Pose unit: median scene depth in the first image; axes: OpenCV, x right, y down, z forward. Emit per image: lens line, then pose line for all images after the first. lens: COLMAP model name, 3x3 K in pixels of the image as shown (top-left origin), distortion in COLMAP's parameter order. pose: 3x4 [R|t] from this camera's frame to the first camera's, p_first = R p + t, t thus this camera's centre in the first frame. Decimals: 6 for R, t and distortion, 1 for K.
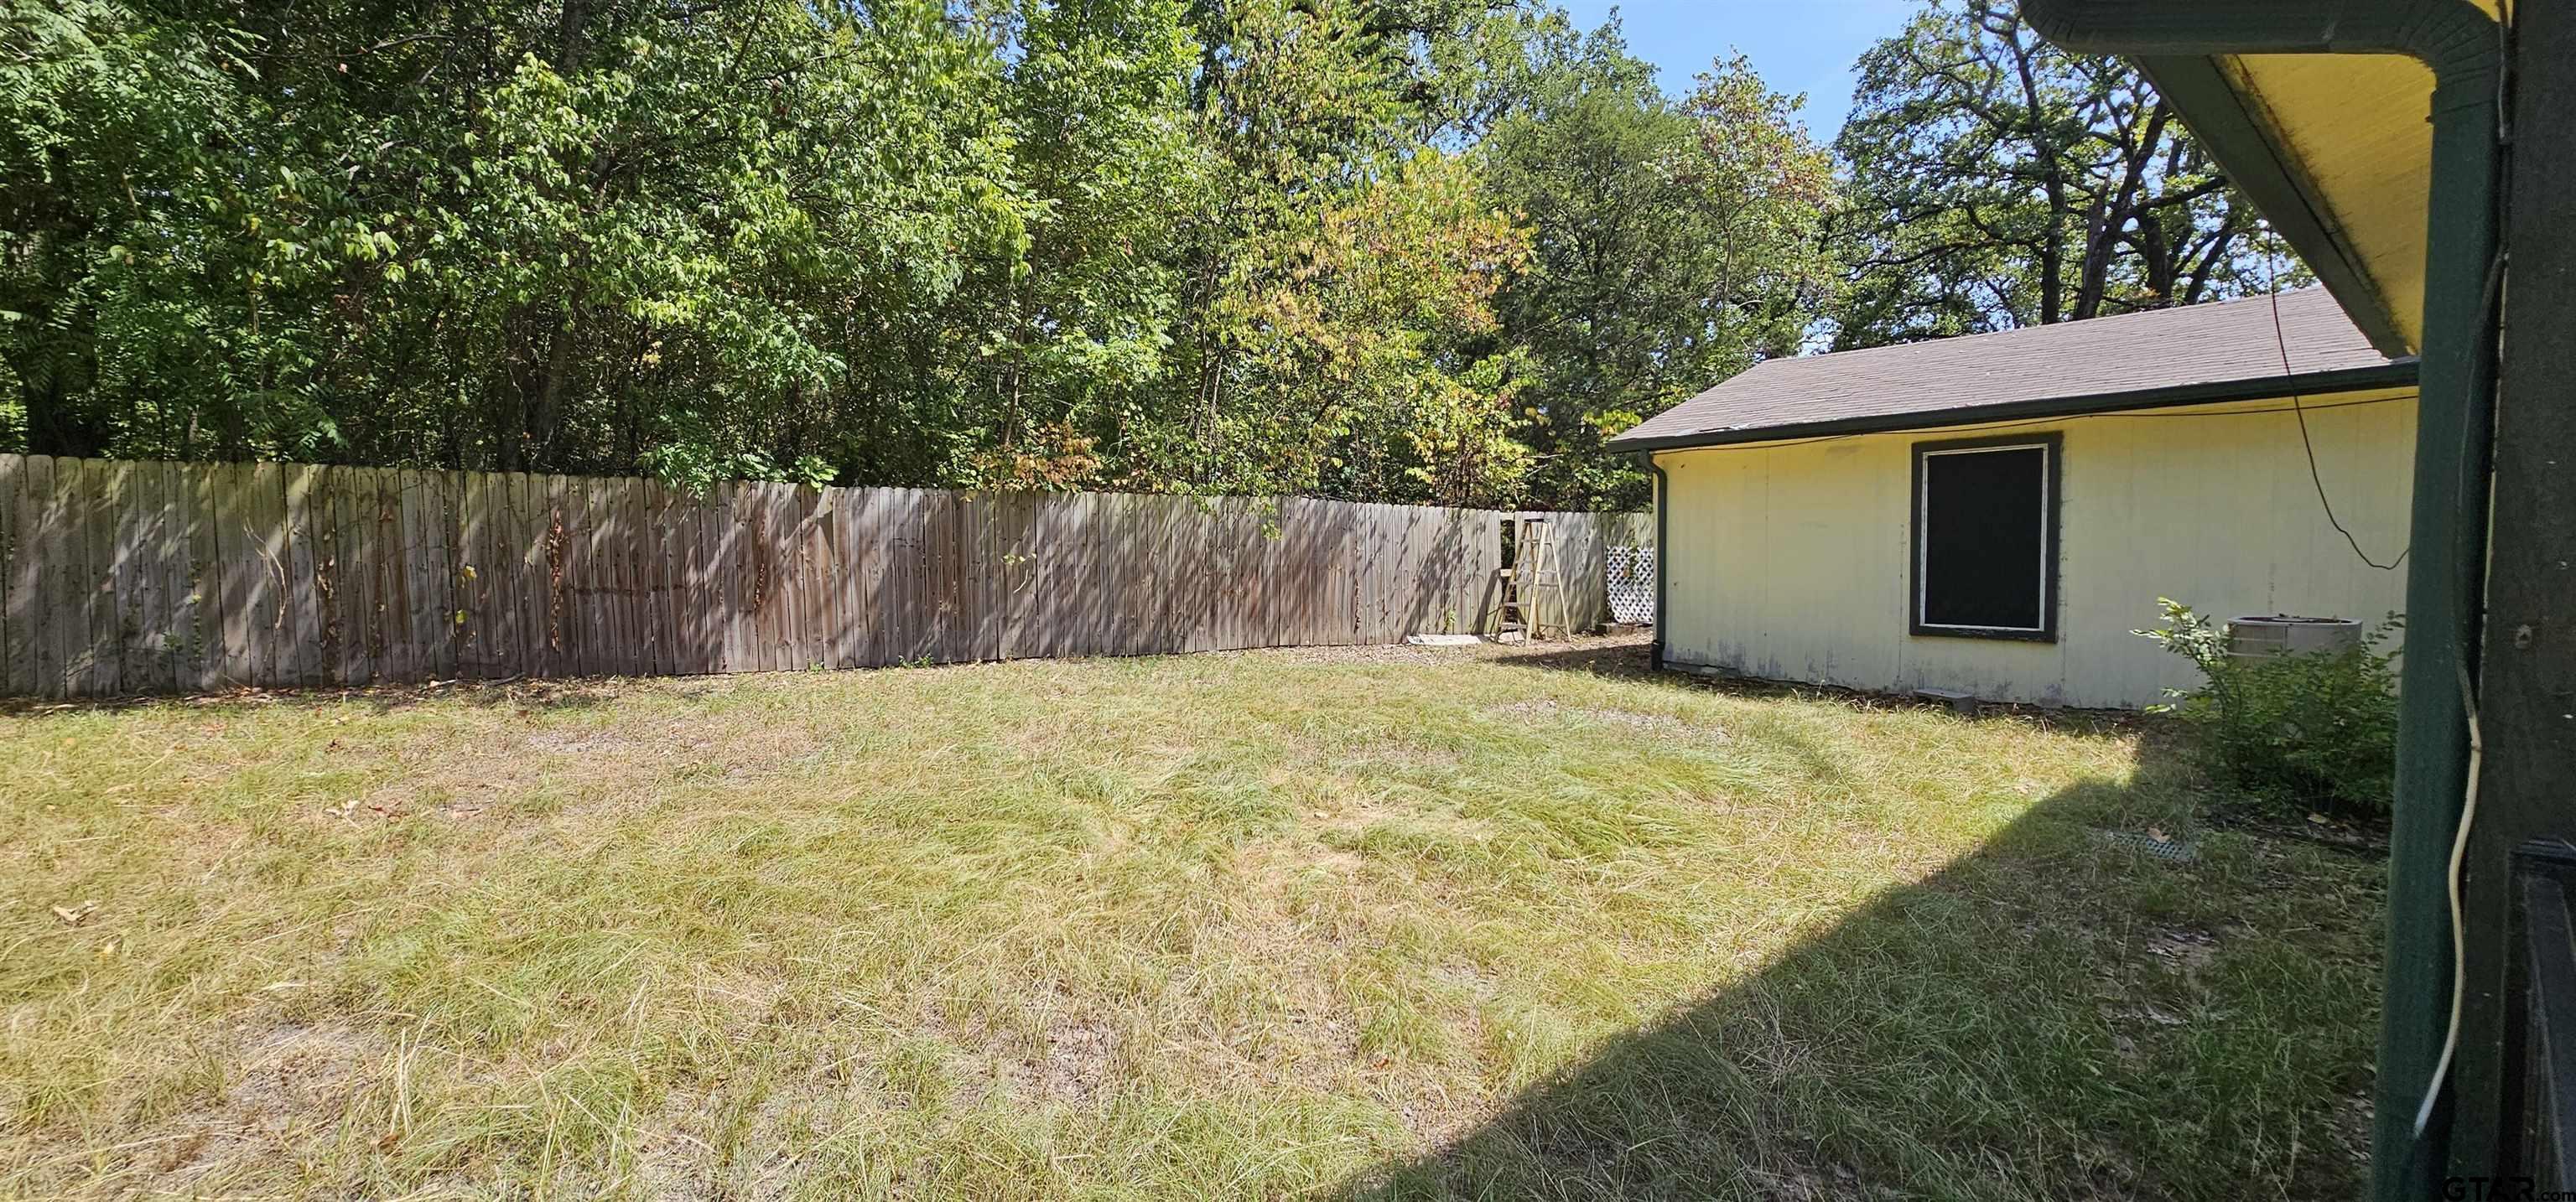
lens RADIAL K [[1054.4, 0, 1291.0], [0, 1054.4, 591.0], [0, 0, 1]] dist [0.001078, -0.002034]
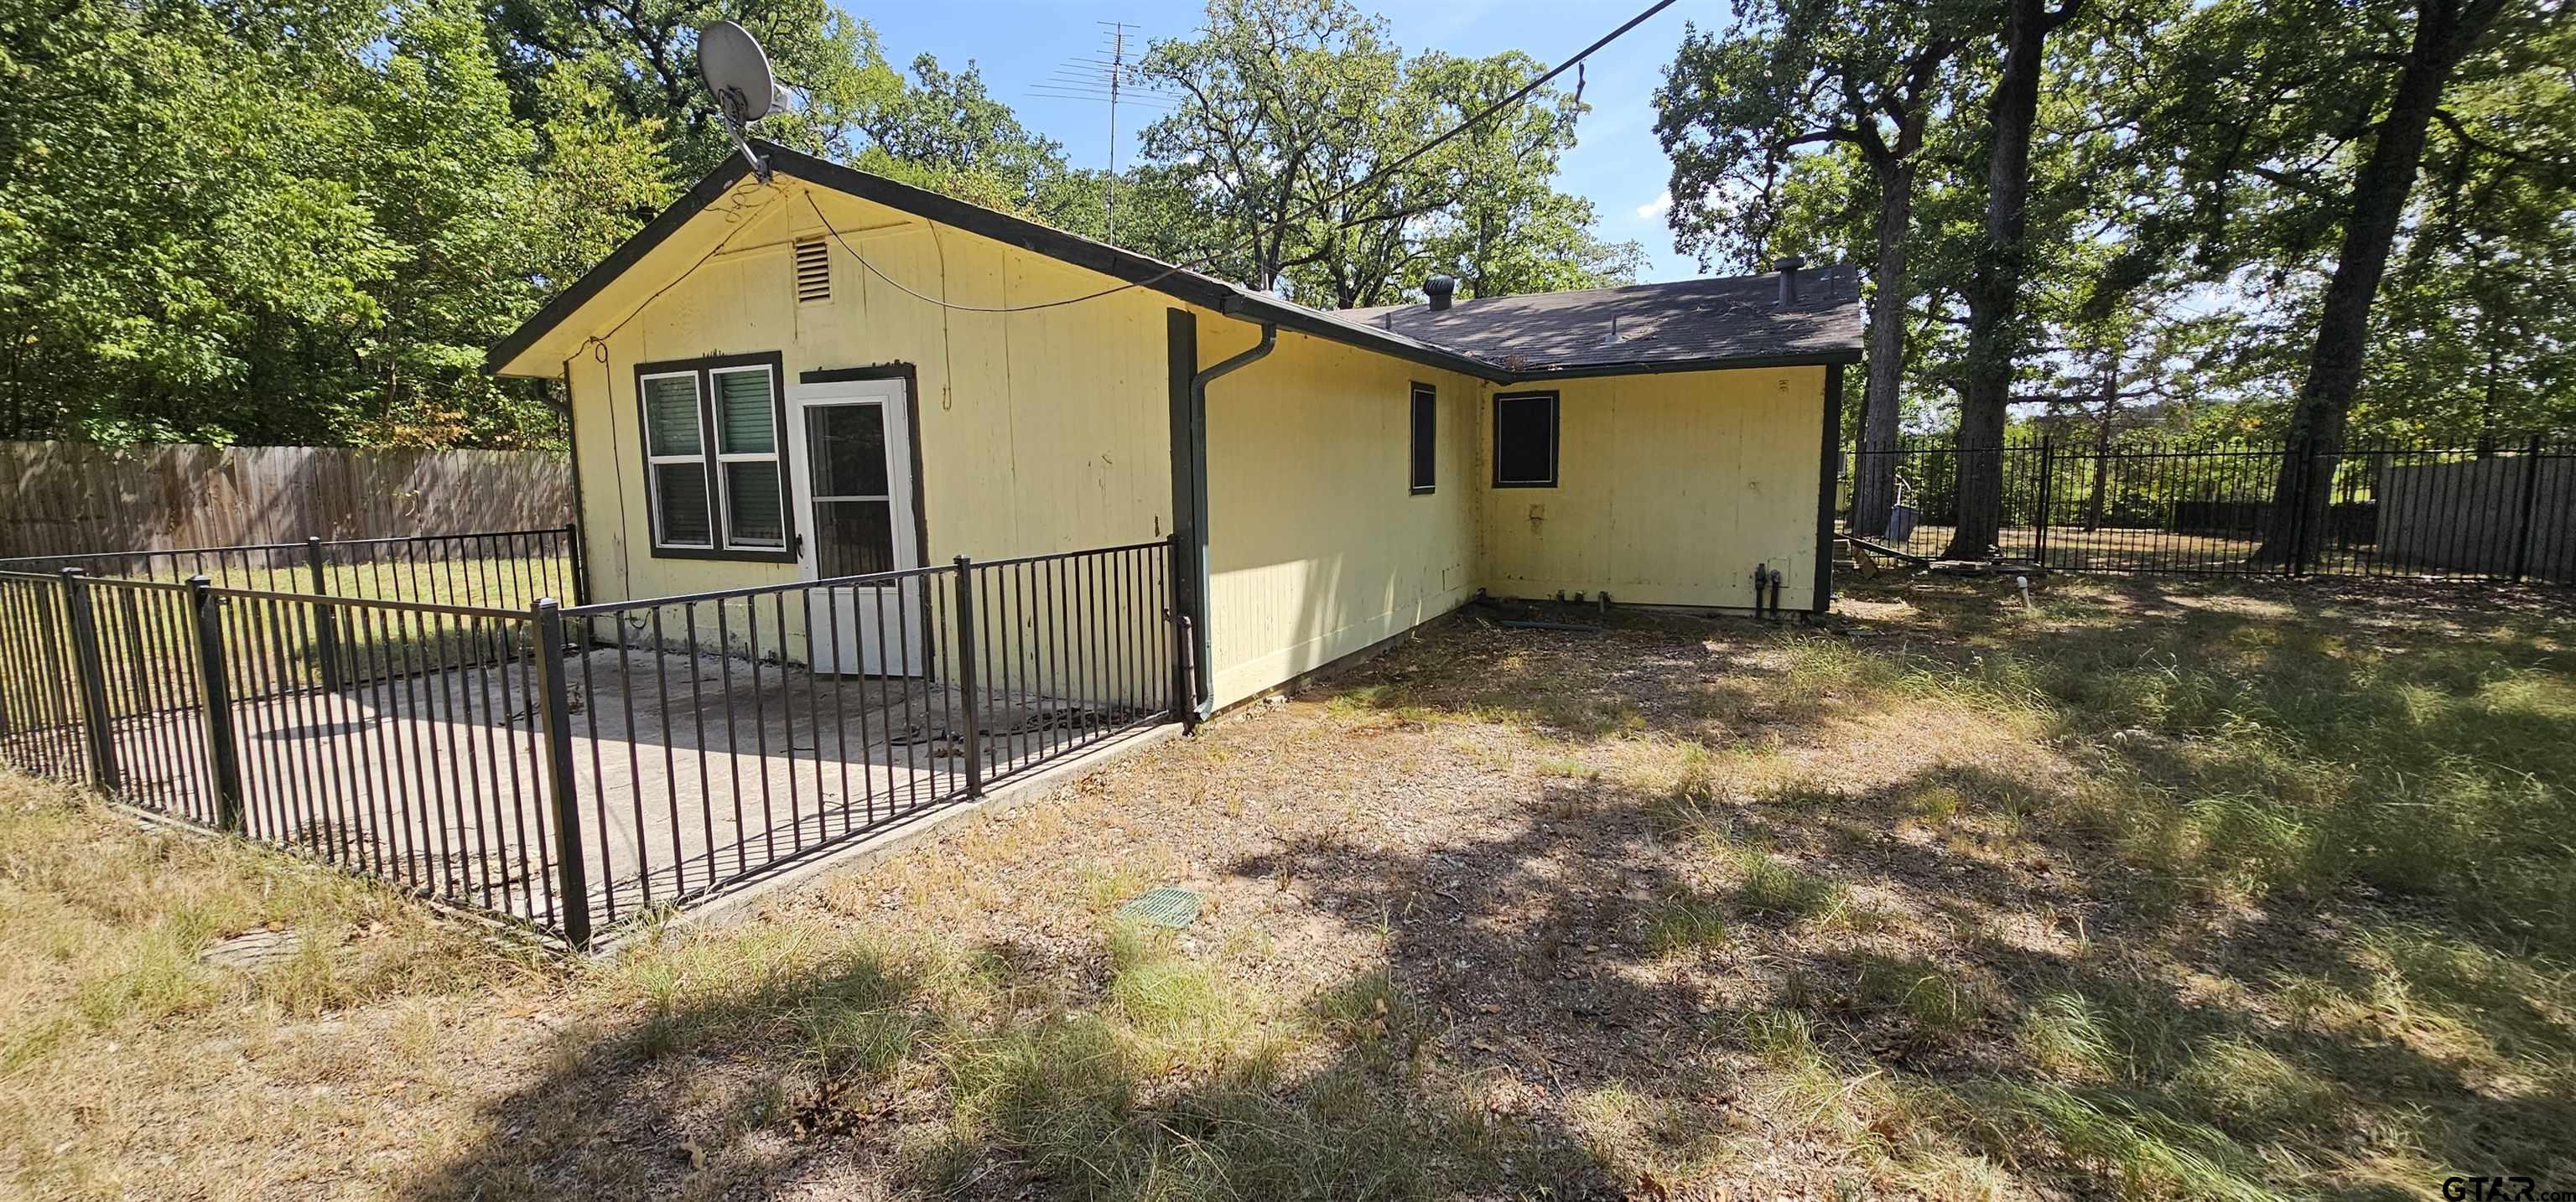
lens RADIAL K [[1054.4, 0, 1287.5], [0, 1054.4, 603.3], [0, 0, 1]] dist [0.001078, -0.002034]
pose [[0.918618, -0.047510, 0.392281, 0.298224], [0.019613, 0.997004, 0.074820, 0.033595], [-0.394660, -0.061037, 0.916797, -0.857167]]
